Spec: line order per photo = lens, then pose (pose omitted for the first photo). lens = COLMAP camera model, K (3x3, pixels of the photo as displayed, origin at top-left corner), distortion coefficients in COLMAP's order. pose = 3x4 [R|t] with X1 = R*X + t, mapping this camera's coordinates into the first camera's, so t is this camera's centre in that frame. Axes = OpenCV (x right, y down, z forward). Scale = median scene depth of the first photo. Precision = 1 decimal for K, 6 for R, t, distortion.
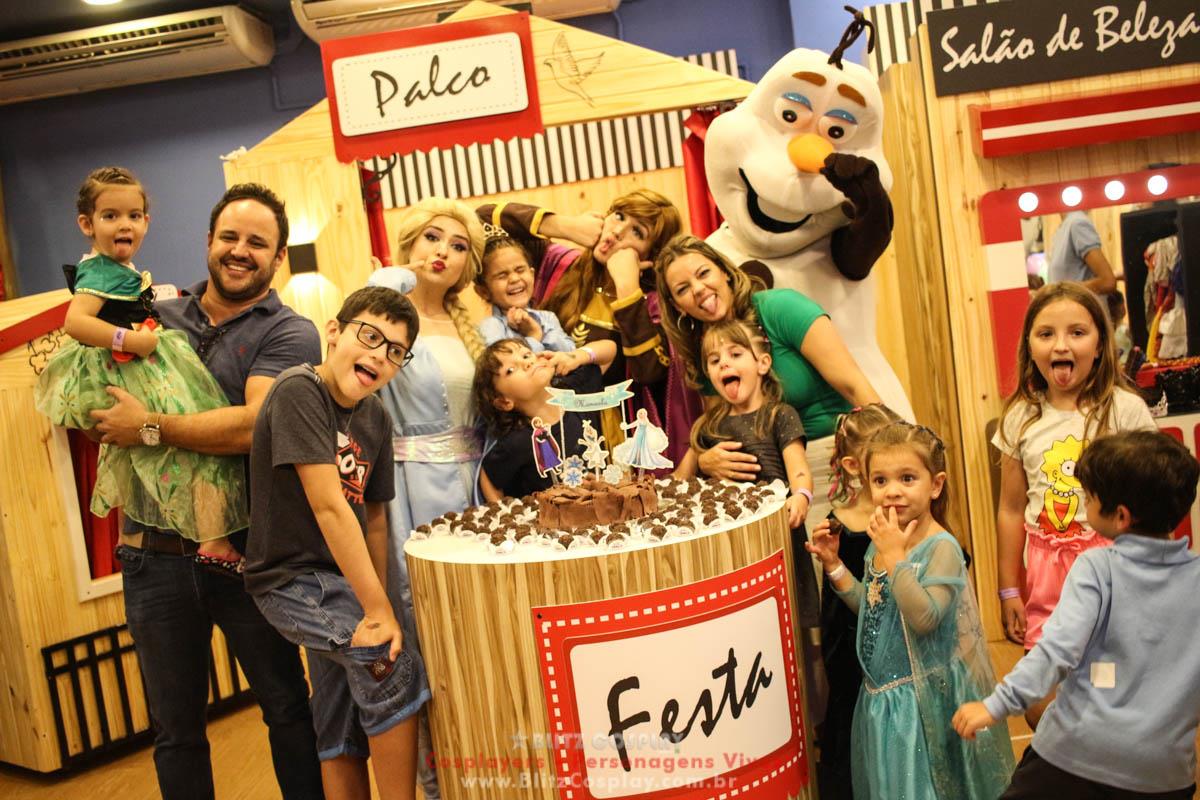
lens RADIAL K [[1322.1, 0, 582.8], [0, 1322.1, 403.0], [0, 0, 1]] dist [-0.082814, 0.023383]
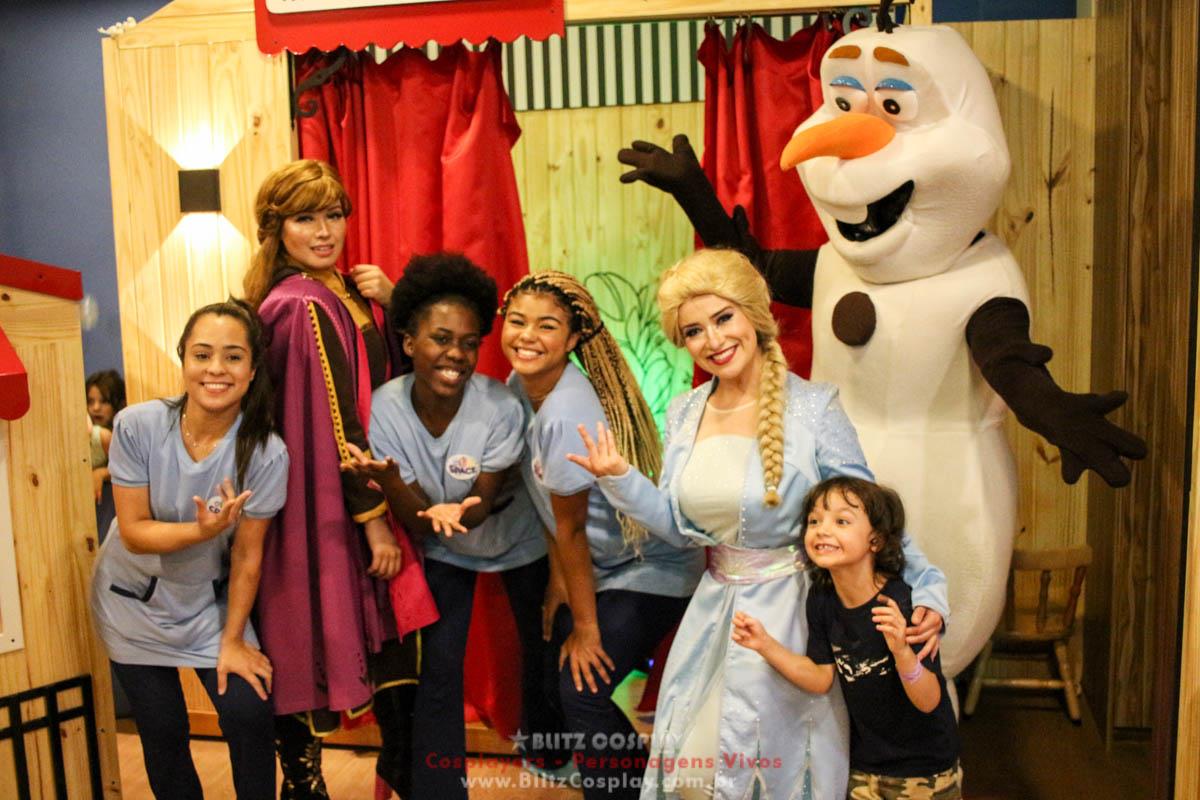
lens RADIAL K [[1323.4, 0, 600.0], [0, 1323.4, 400.0], [0, 0, 1]] dist [-0.090820, 0.053739]
pose [[0.989742, 0.111114, -0.089805, 0.064772], [-0.104275, 0.991519, 0.077569, -0.078954], [0.097662, -0.067409, 0.992934, 0.352379]]
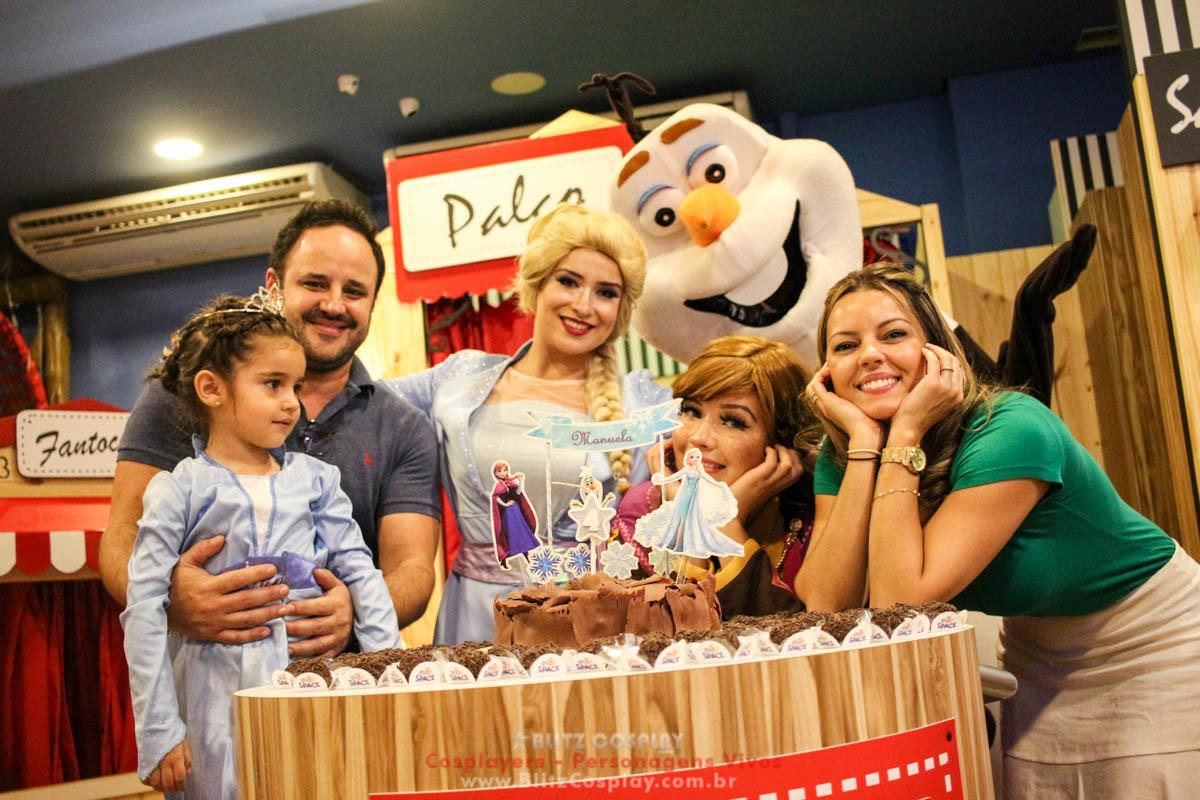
lens RADIAL K [[1323.4, 0, 600.0], [0, 1323.4, 400.0], [0, 0, 1]] dist [-0.090820, 0.053739]
pose [[0.992806, 0.017233, -0.118491, 0.037698], [-0.042721, 0.975439, -0.216089, 0.049449], [0.111857, 0.219596, 0.969157, 0.232870]]
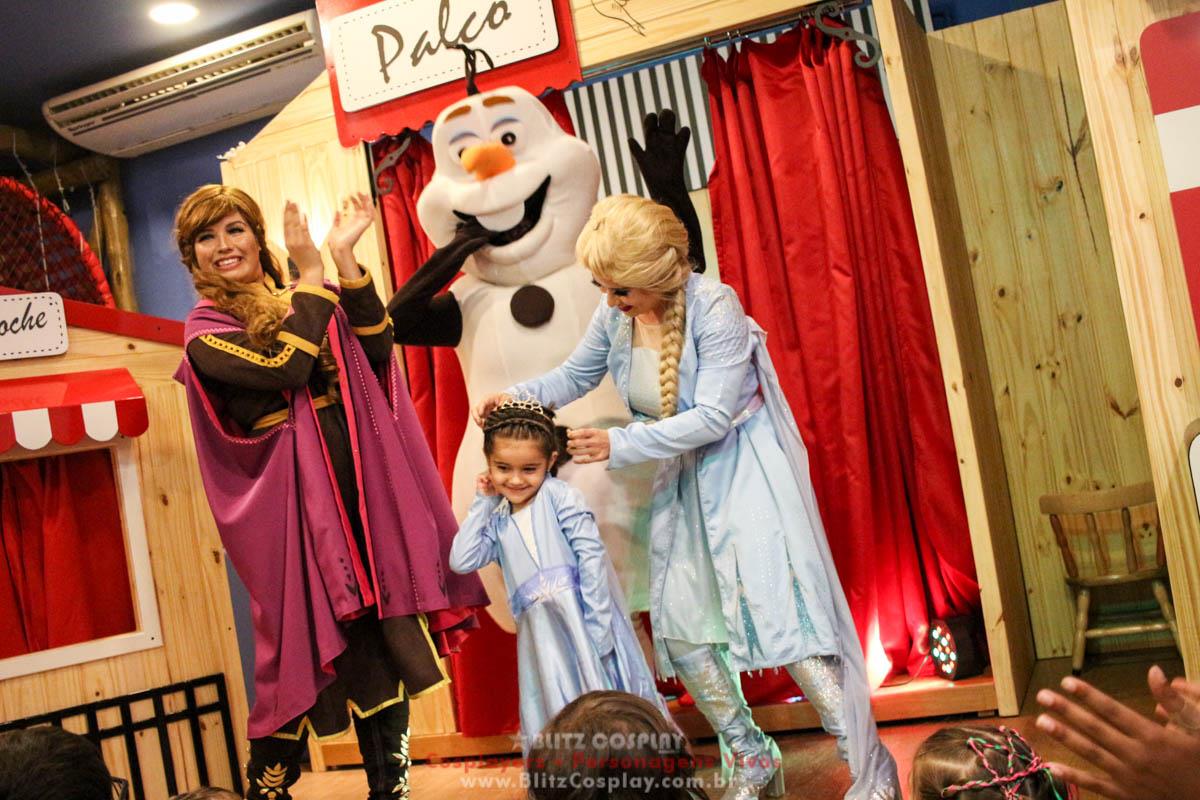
lens RADIAL K [[1323.4, 0, 600.0], [0, 1323.4, 400.0], [0, 0, 1]] dist [-0.090820, 0.053739]
pose [[0.957568, -0.043377, -0.284924, 0.182401], [0.020181, 0.996274, -0.083849, 0.037329], [0.287499, 0.074541, 0.954876, 0.309387]]
